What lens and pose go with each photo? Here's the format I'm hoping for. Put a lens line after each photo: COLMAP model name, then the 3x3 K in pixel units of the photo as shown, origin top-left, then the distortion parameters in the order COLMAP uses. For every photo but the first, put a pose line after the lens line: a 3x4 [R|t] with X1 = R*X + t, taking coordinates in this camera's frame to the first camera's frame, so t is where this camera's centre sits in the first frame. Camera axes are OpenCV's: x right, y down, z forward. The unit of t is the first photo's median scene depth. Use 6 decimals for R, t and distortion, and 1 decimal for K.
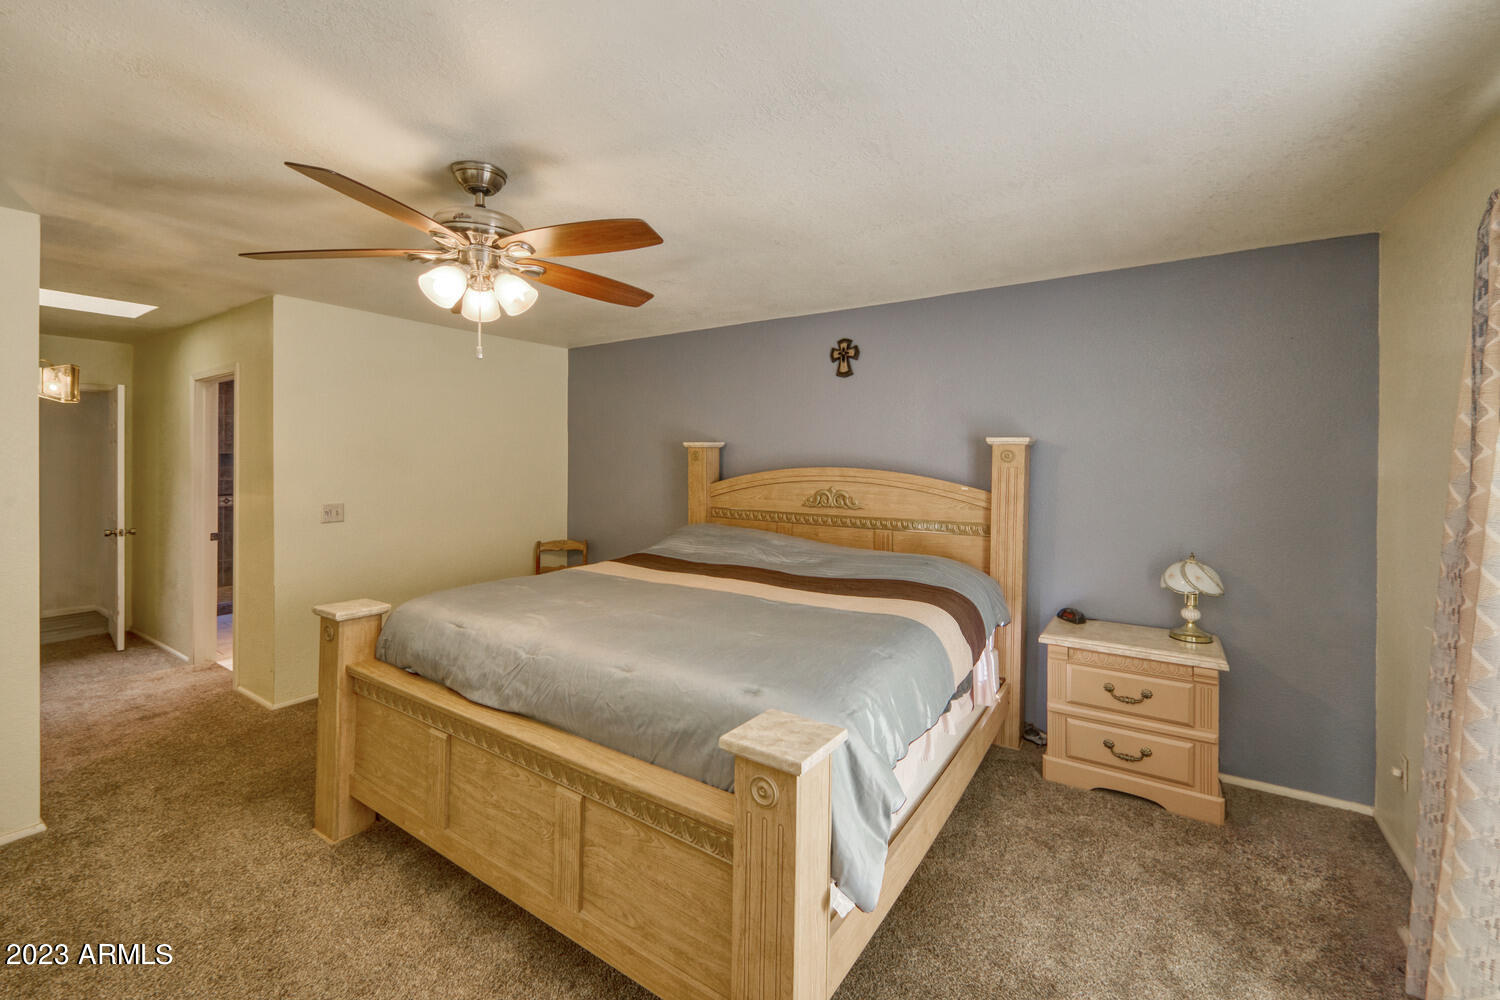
lens RADIAL K [[620.1, 0, 750.0], [0, 620.1, 500.0], [0, 0, 1]] dist [-0.000238, -0.000038]
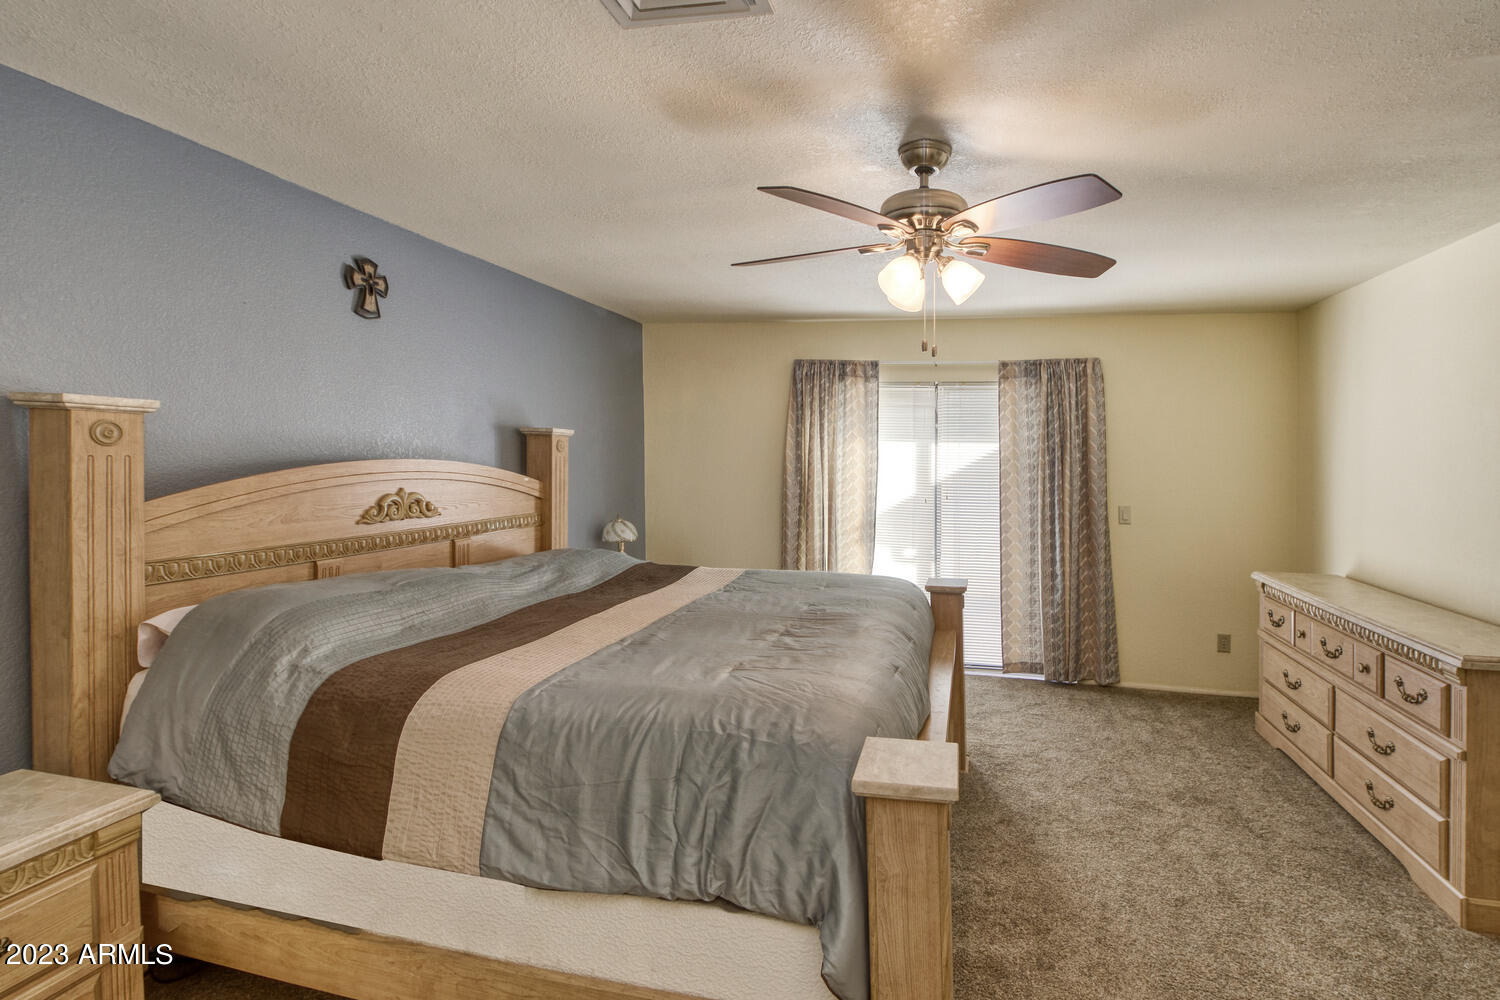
lens RADIAL K [[636.6, 0, 750.1], [0, 636.6, 460.9], [0, 0, 1]] dist [0.000032, 0.000018]
pose [[-0.252451, -0.025574, 0.967272, -0.596464], [0.030402, 0.998947, 0.034346, -0.060657], [-0.967132, 0.038078, -0.251407, 0.792564]]
